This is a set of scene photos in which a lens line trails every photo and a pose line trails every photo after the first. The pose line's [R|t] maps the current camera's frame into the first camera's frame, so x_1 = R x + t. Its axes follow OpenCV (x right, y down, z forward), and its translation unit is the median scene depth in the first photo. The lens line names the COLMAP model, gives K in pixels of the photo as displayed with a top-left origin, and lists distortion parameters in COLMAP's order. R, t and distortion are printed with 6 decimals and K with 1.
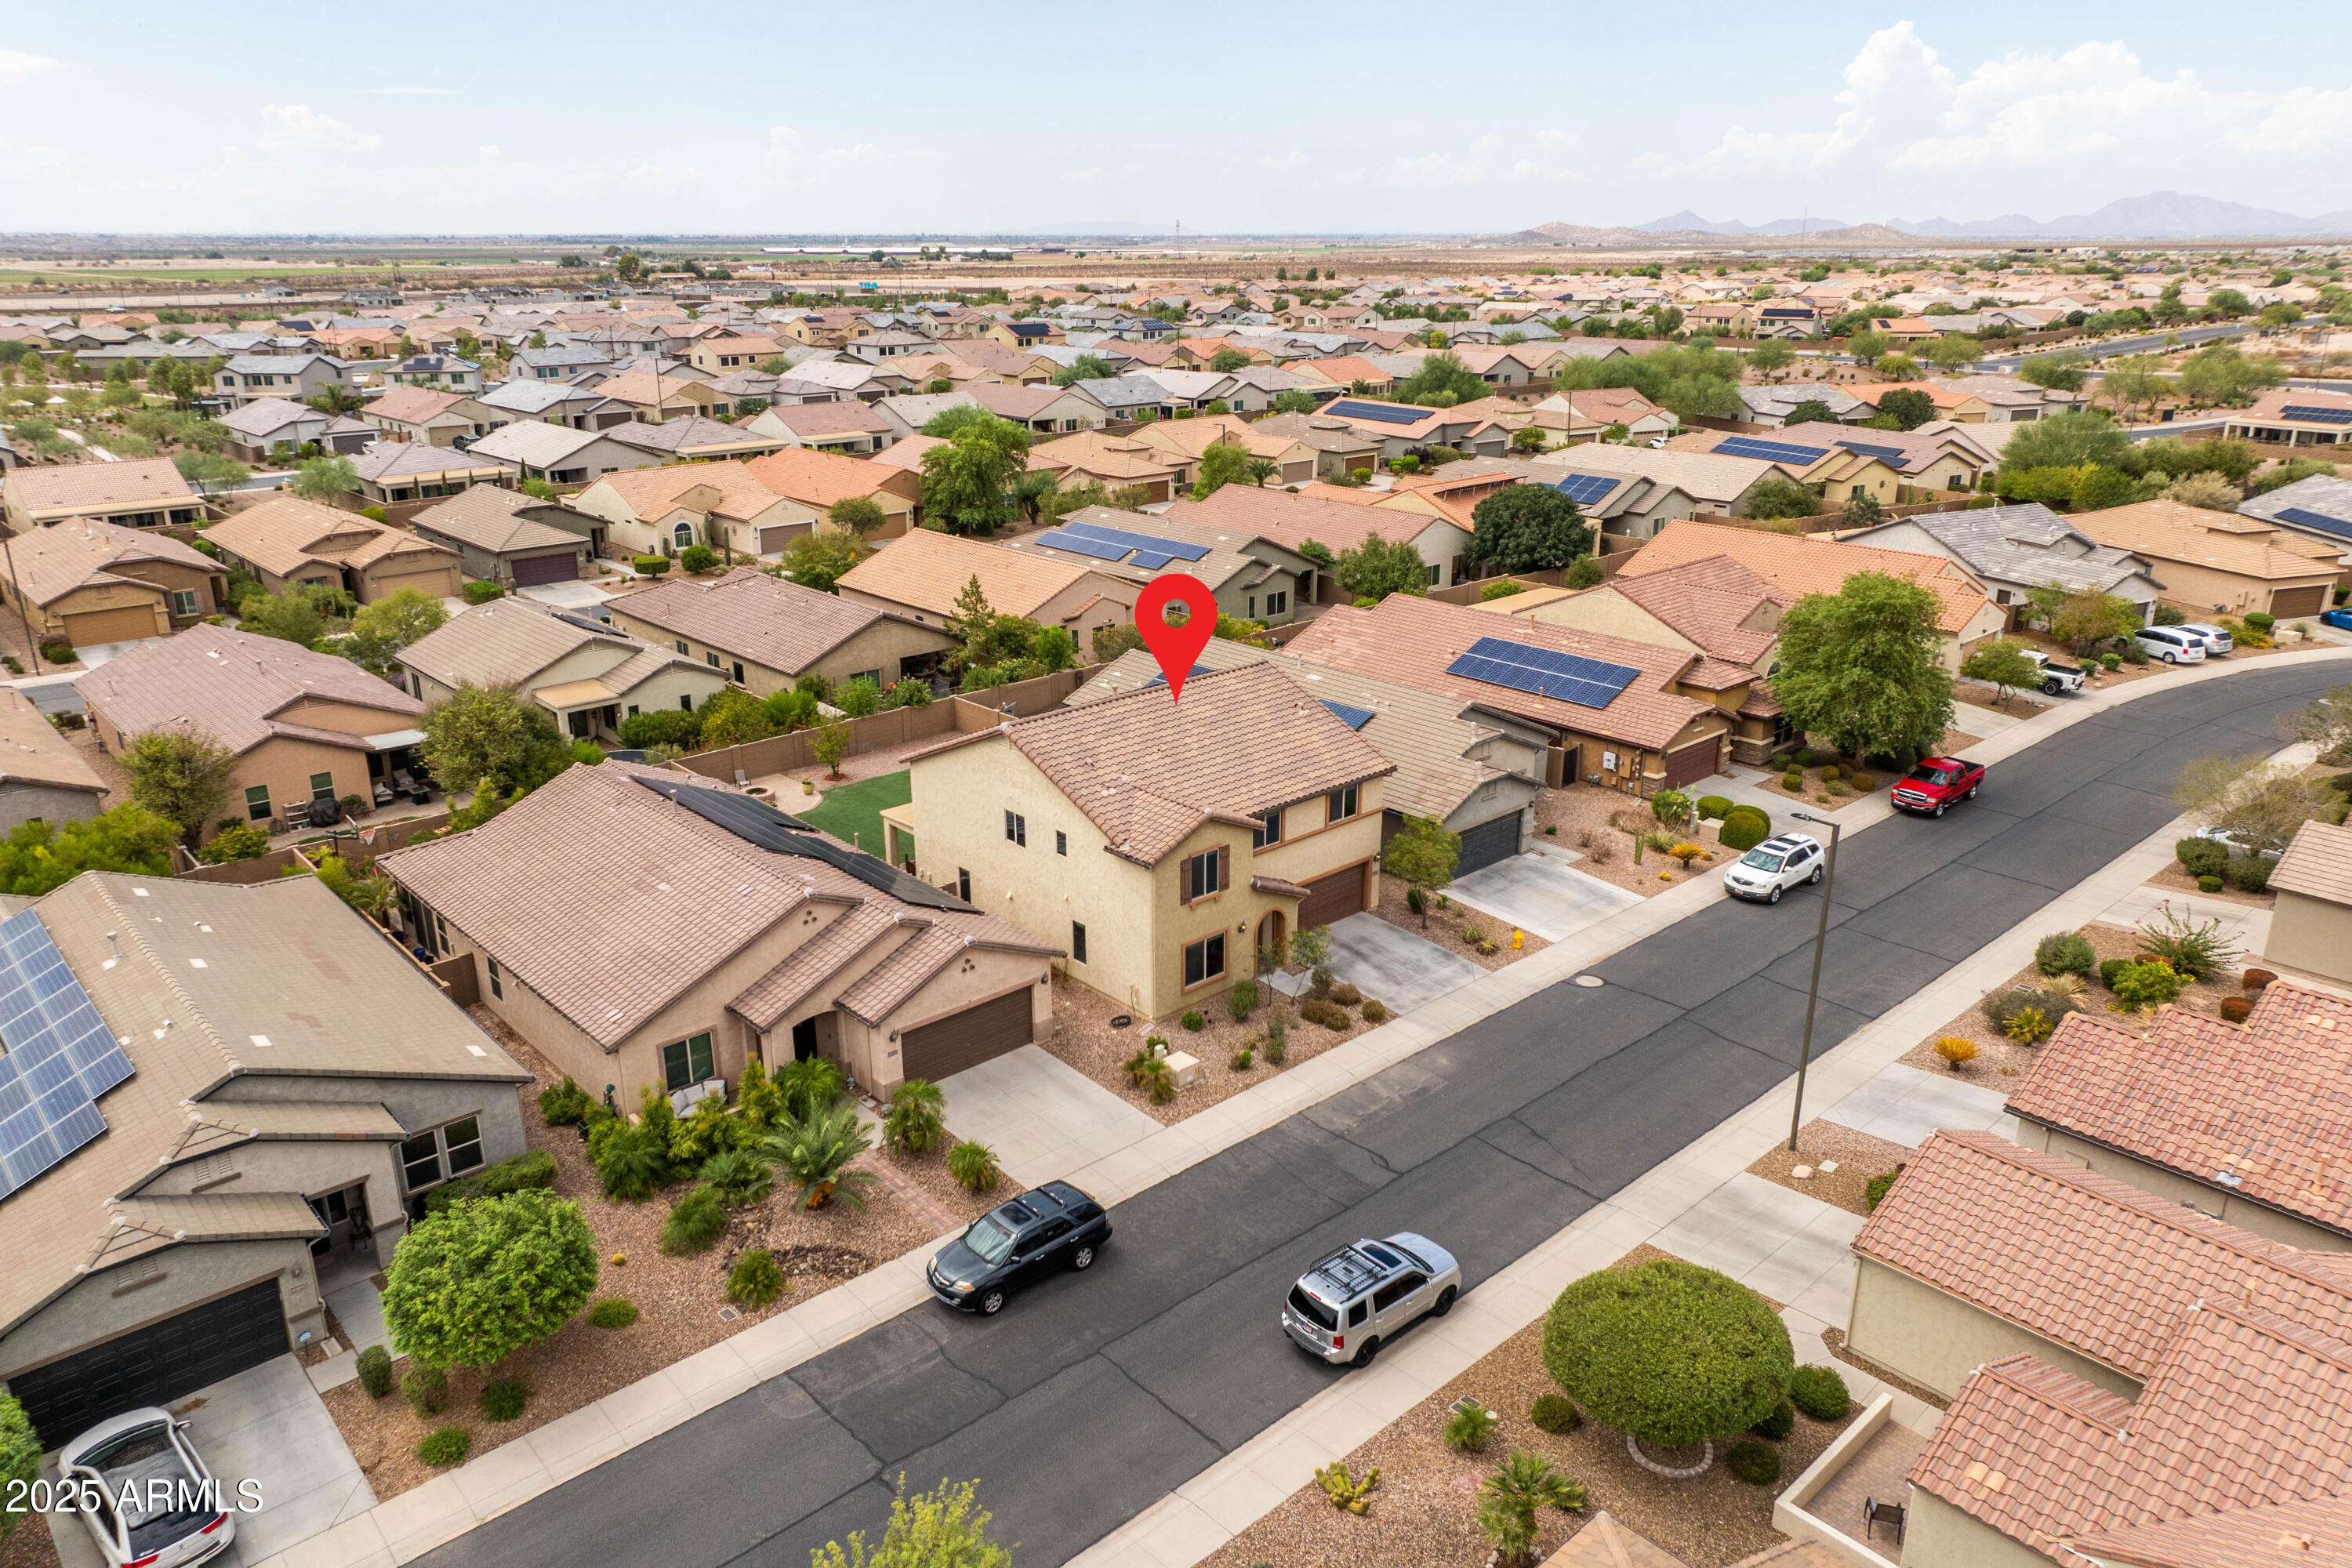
lens RADIAL K [[1643.0, 0, 1176.0], [0, 1643.0, 784.0], [0, 0, 1]] dist [0.002818, 0.009286]
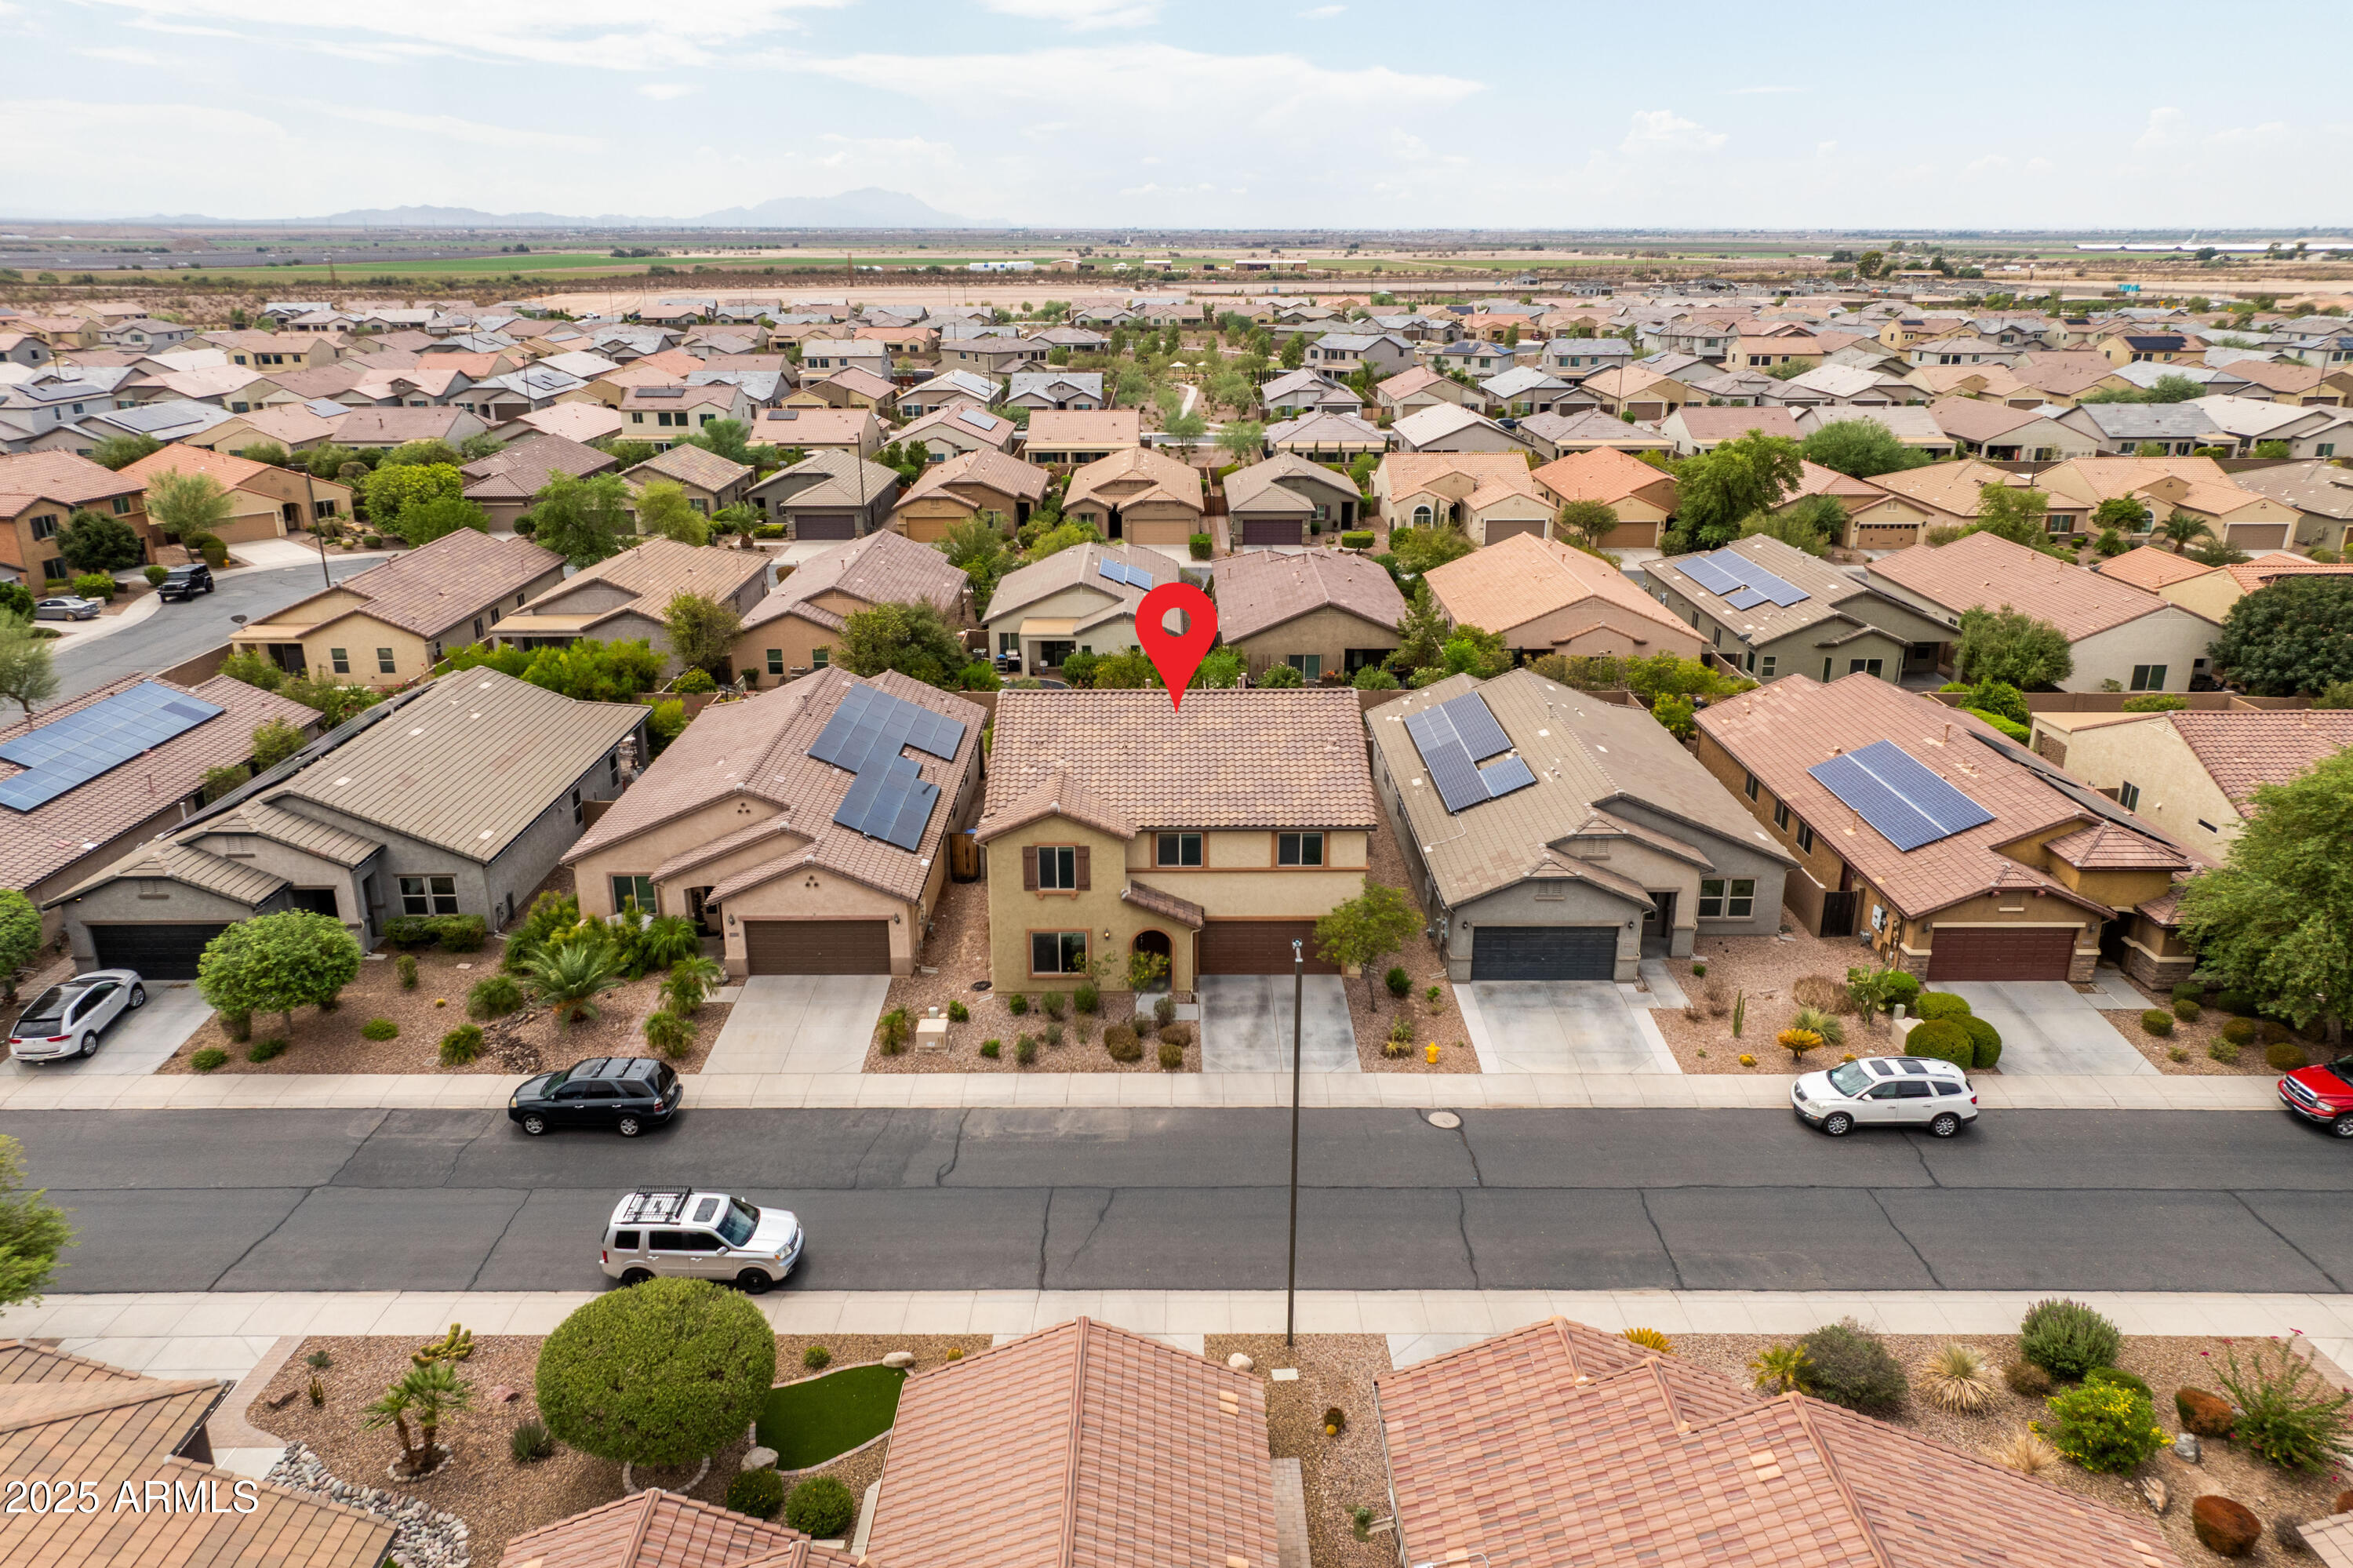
lens RADIAL K [[1643.7, 0, 1176.5], [0, 1643.7, 784.0], [0, 0, 1]] dist [0.002818, 0.009286]
pose [[0.735471, 0.219453, -0.641033, 0.369986], [-0.217683, 0.972470, 0.083165, -0.049656], [0.641636, 0.078377, 0.762995, 0.144566]]
